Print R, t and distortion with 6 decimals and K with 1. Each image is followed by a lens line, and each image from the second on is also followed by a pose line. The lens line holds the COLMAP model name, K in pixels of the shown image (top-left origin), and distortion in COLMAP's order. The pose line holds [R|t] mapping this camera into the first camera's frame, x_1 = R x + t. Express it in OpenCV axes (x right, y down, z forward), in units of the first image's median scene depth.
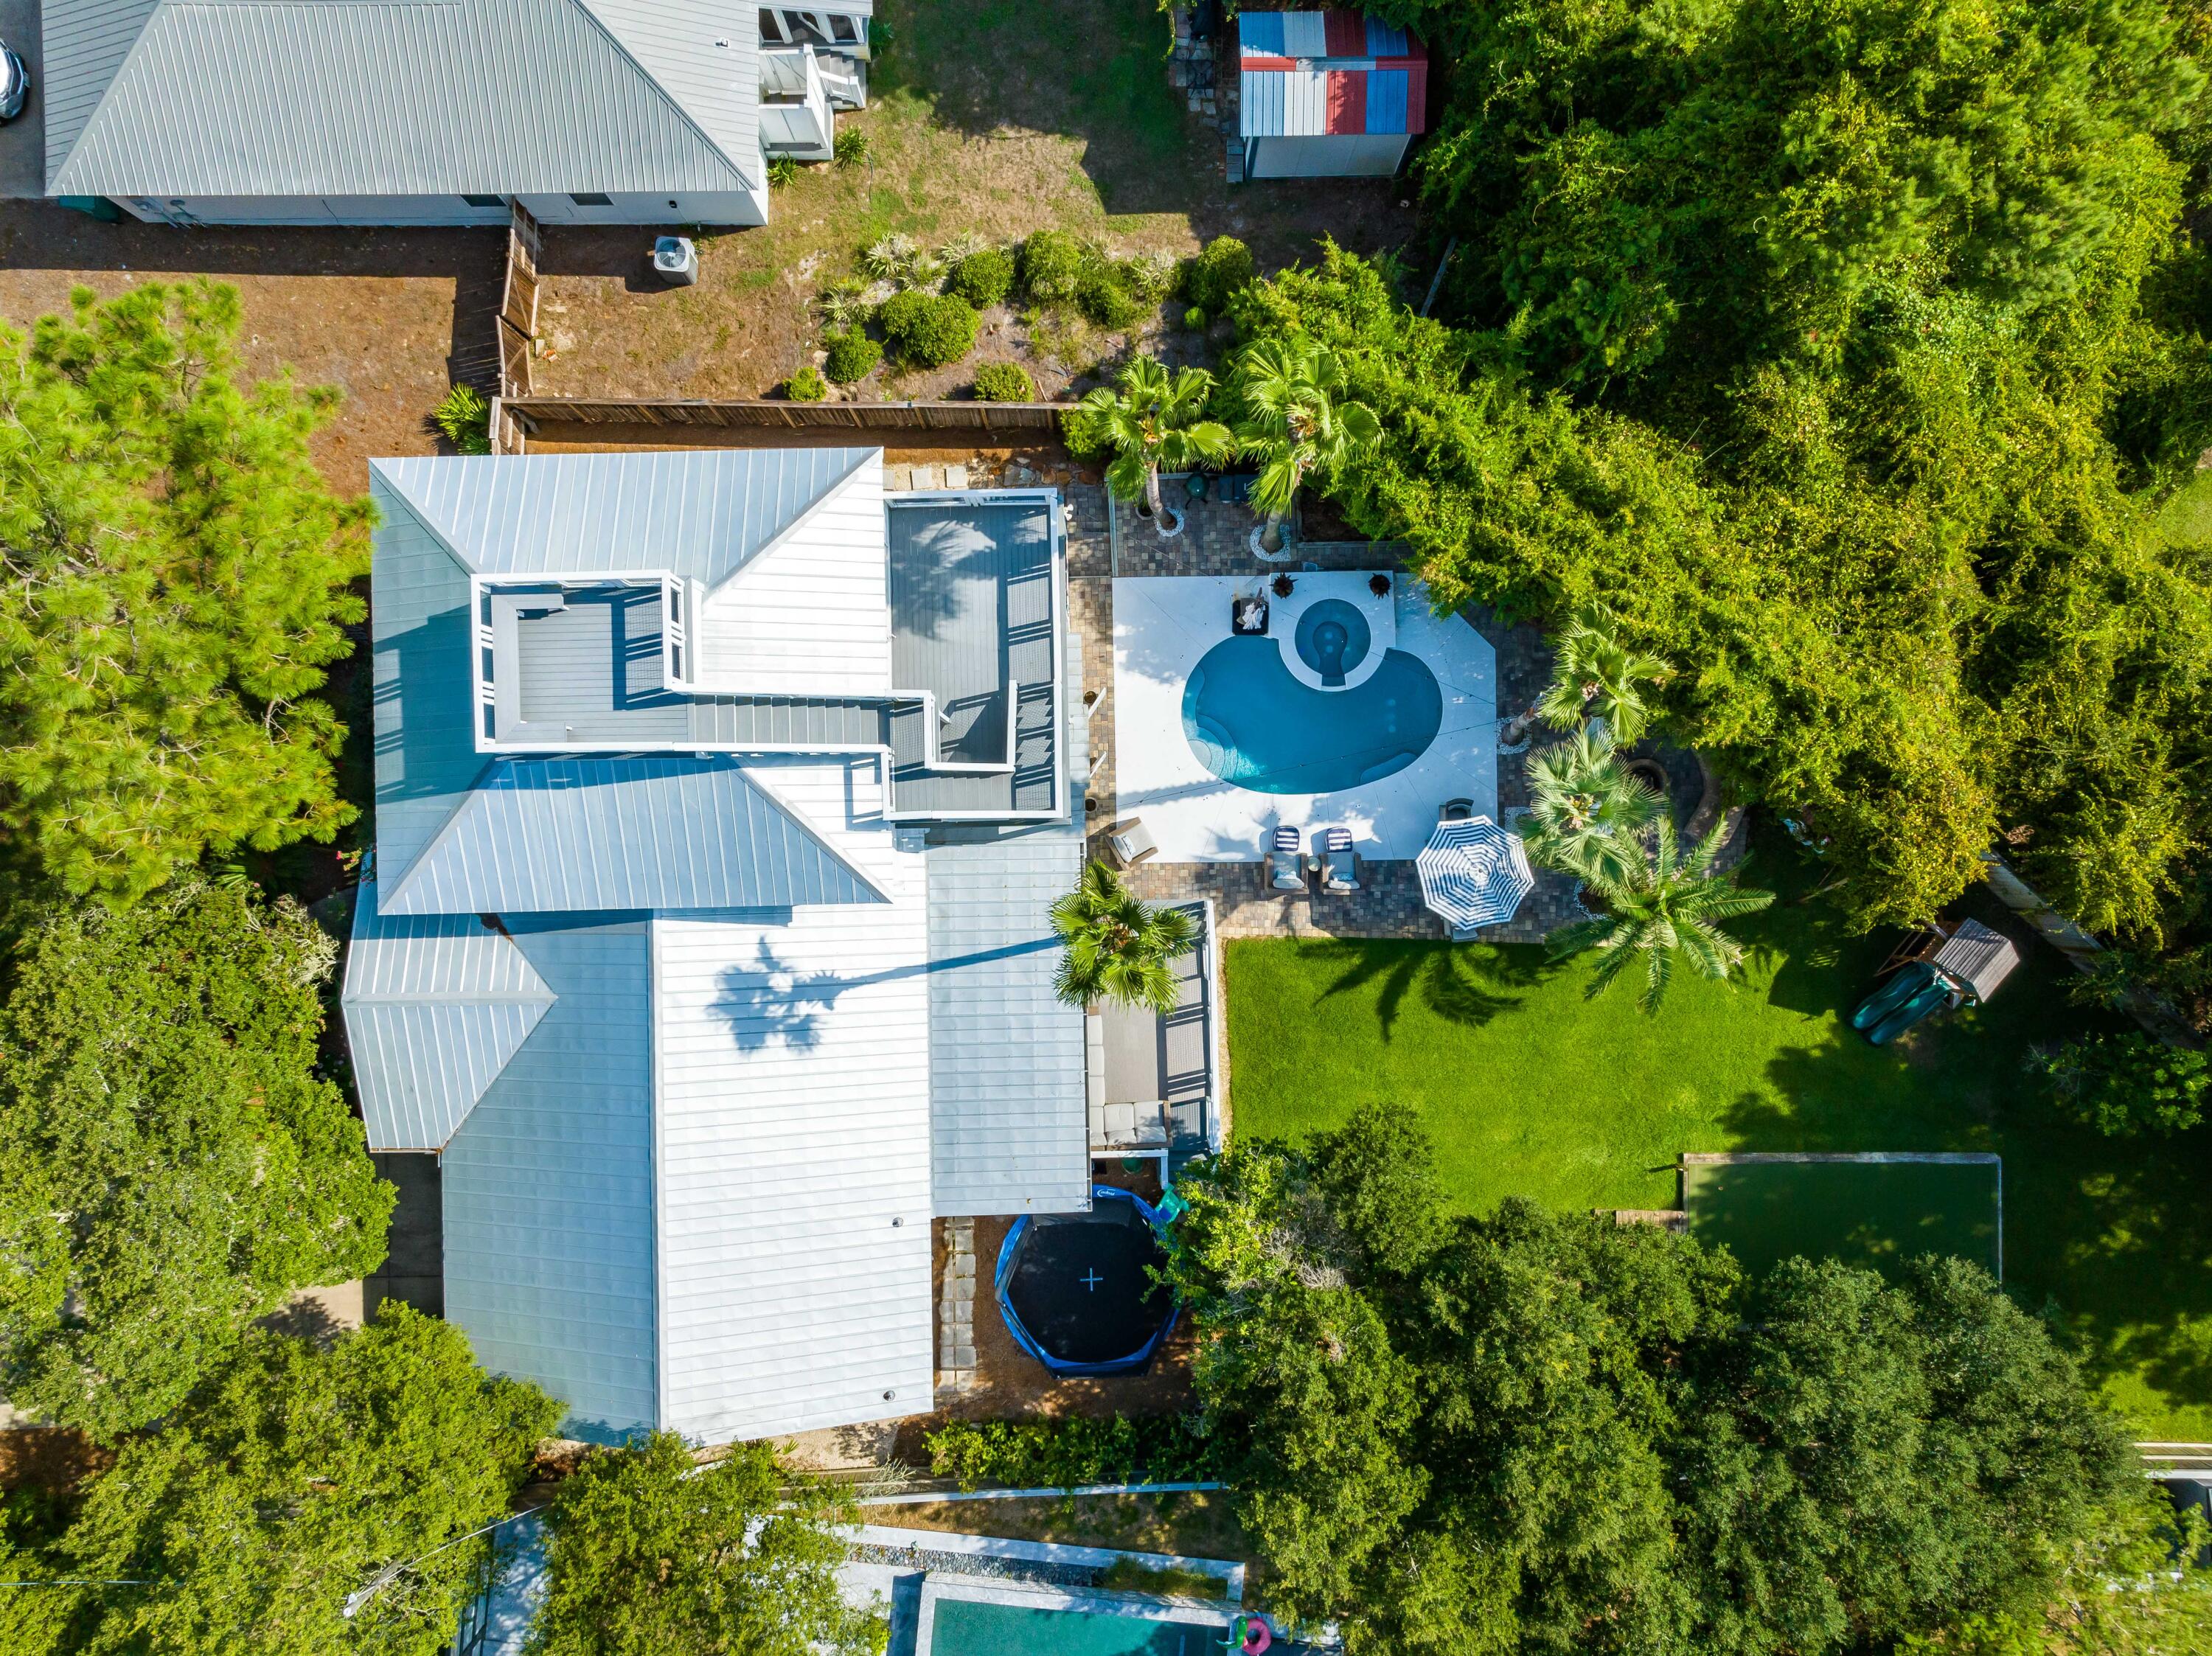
lens RADIAL K [[1560.5, 0, 1106.0], [0, 1560.5, 828.0], [0, 0, 1]] dist [-0.003707, -0.004858]
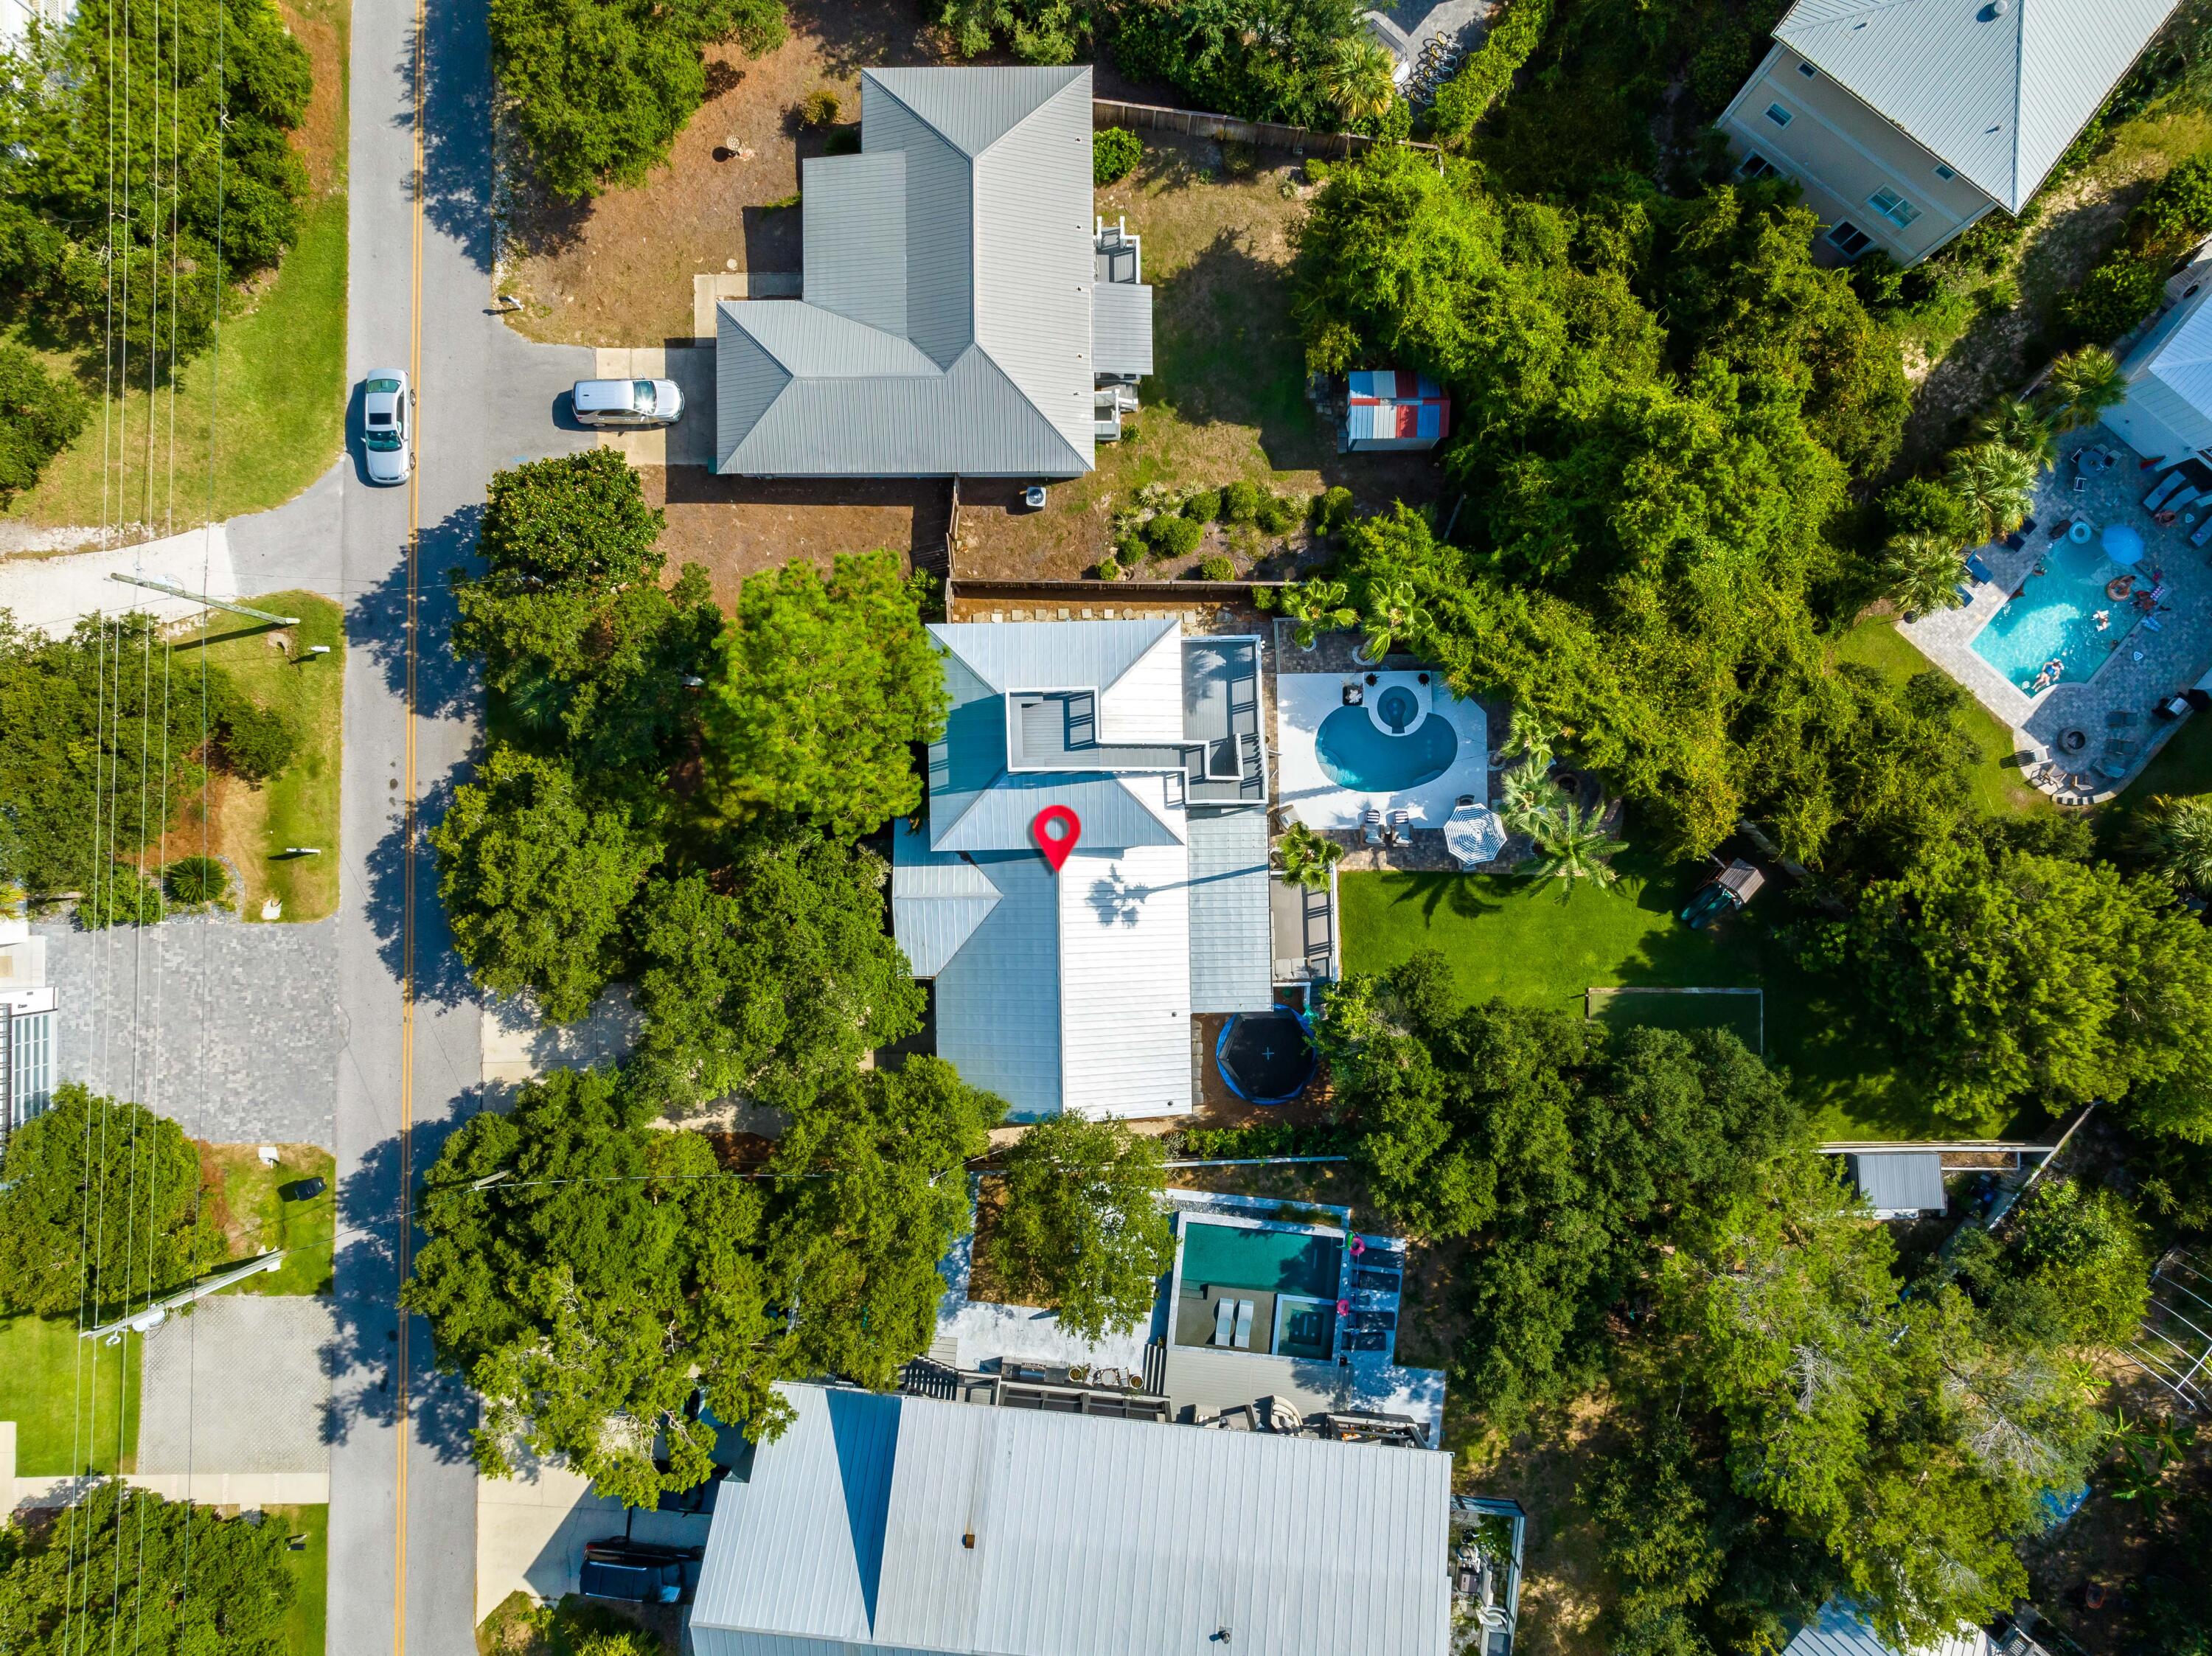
lens RADIAL K [[1560.5, 0, 1106.0], [0, 1560.5, 828.0], [0, 0, 1]] dist [-0.003707, -0.004858]
pose [[0.999991, 0.001092, -0.003977, -0.215853], [-0.001104, 0.999994, -0.003183, 0.029827], [0.003974, 0.003188, 0.999987, -0.946634]]
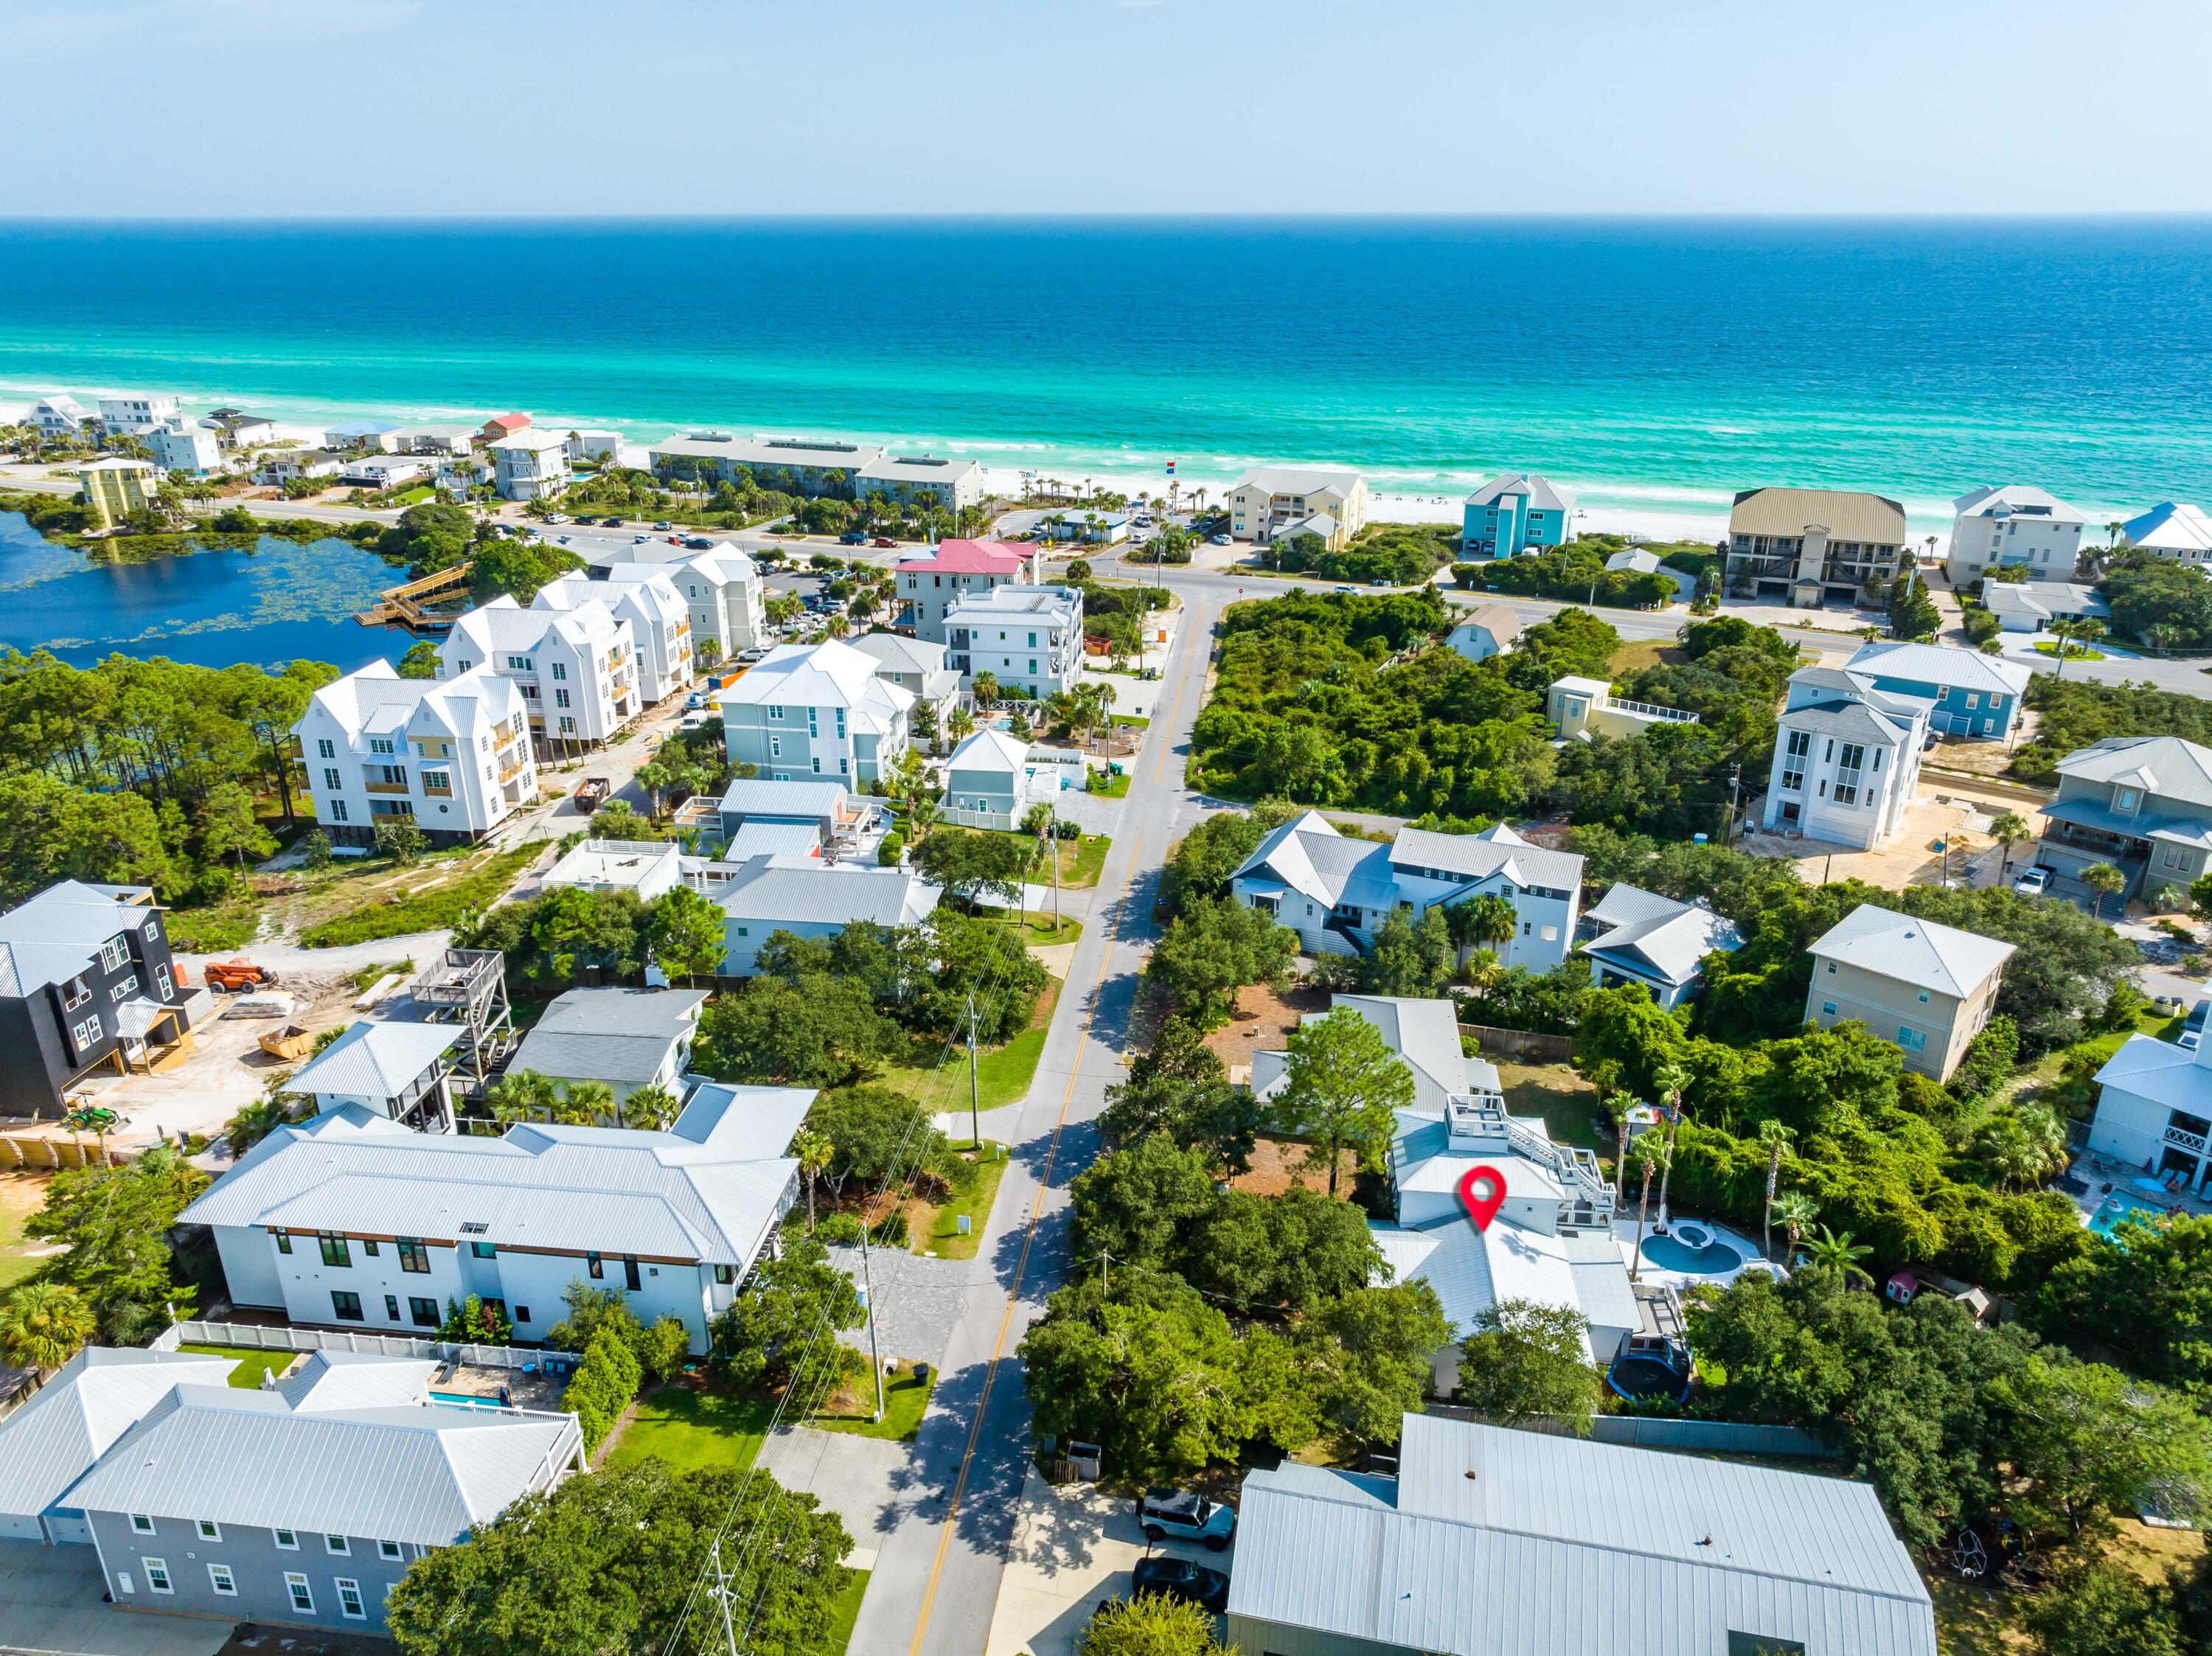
lens RADIAL K [[1560.5, 0, 1106.0], [0, 1560.5, 828.0], [0, 0, 1]] dist [-0.003707, -0.004858]
pose [[0.992319, 0.033821, -0.118994, -0.651931], [-0.122983, 0.373574, -0.919411, 2.558154], [0.013358, 0.926984, 0.374864, -0.789489]]
